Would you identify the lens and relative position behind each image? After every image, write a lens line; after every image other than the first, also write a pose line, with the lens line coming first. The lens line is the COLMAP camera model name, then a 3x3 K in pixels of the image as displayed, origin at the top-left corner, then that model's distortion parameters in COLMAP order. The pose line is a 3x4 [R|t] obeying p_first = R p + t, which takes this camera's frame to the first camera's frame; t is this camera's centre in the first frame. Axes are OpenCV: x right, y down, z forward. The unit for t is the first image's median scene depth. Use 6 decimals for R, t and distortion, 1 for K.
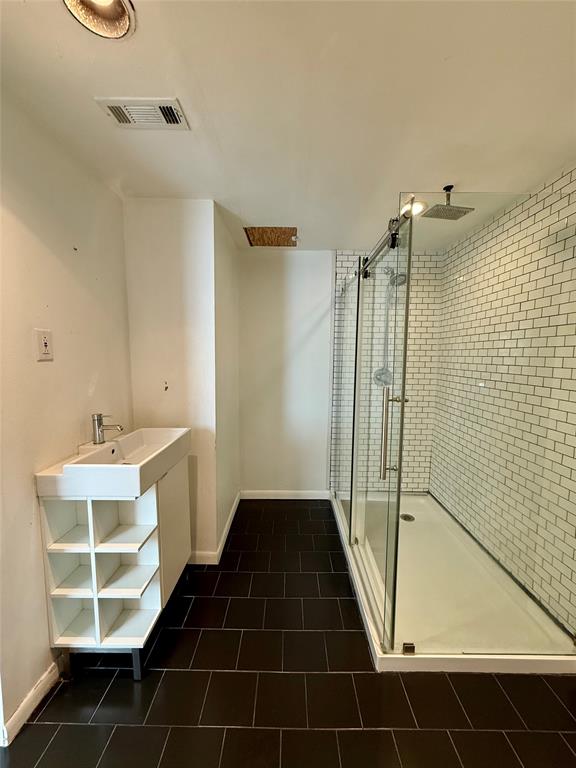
lens RADIAL K [[306.0, 0, 287.6], [0, 306.0, 381.7], [0, 0, 1]] dist [-0.000611, 0.000934]
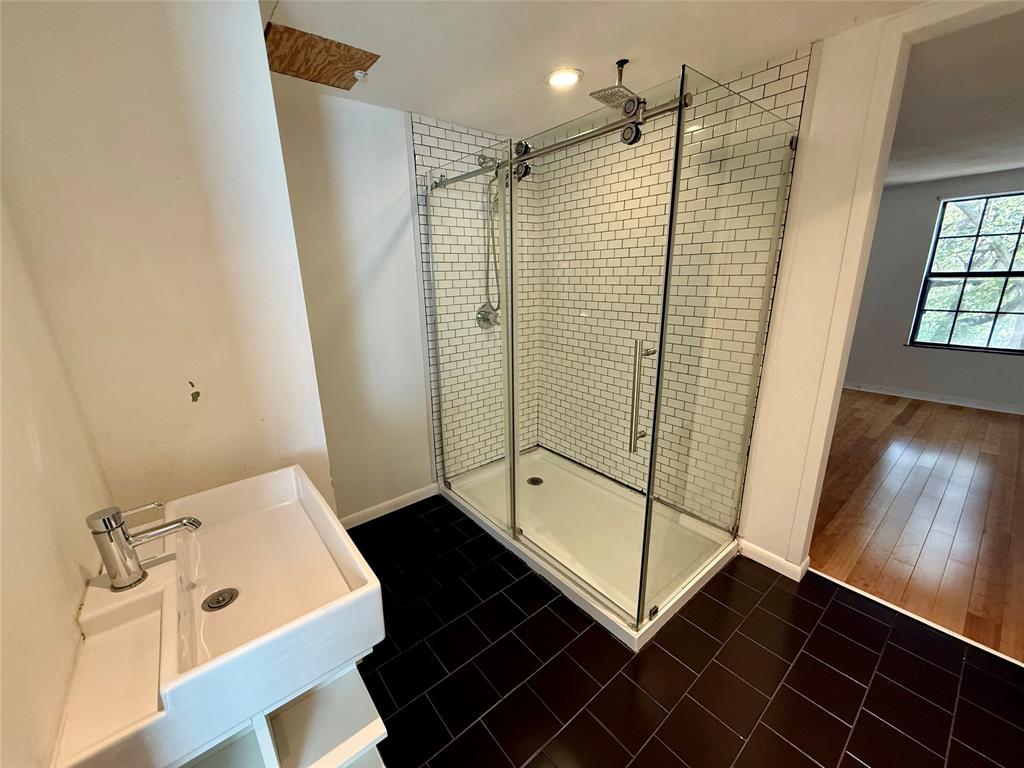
lens RADIAL K [[408.0, 0, 510.6], [0, 408.0, 385.1], [0, 0, 1]] dist [-0.000611, 0.000934]
pose [[0.771582, -0.195318, 0.605403, -0.403845], [0.084327, 0.974702, 0.206989, -0.076657], [-0.630516, -0.108657, 0.768533, 0.275599]]
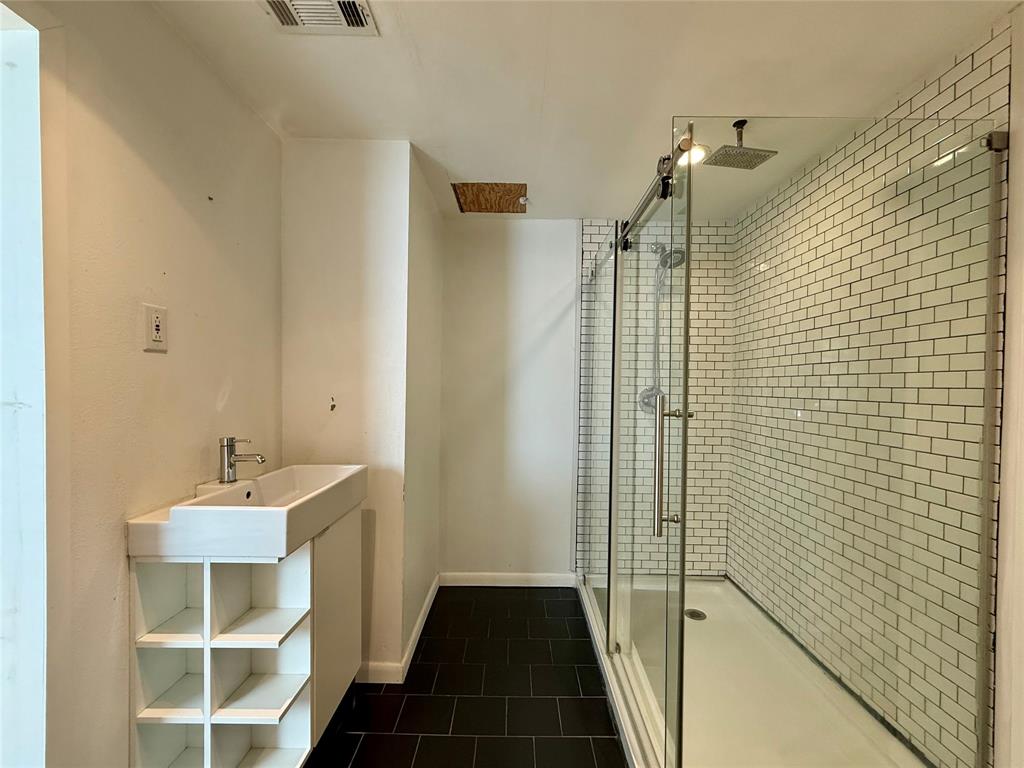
lens RADIAL K [[448.5, 0, 513.0], [0, 448.5, 386.0], [0, 0, 1]] dist [0.003654, -0.000429]
pose [[0.999986, 0.004995, 0.001970, -0.001907], [-0.004808, 0.996310, -0.085688, 0.058720], [-0.002391, 0.085678, 0.996320, 0.009558]]
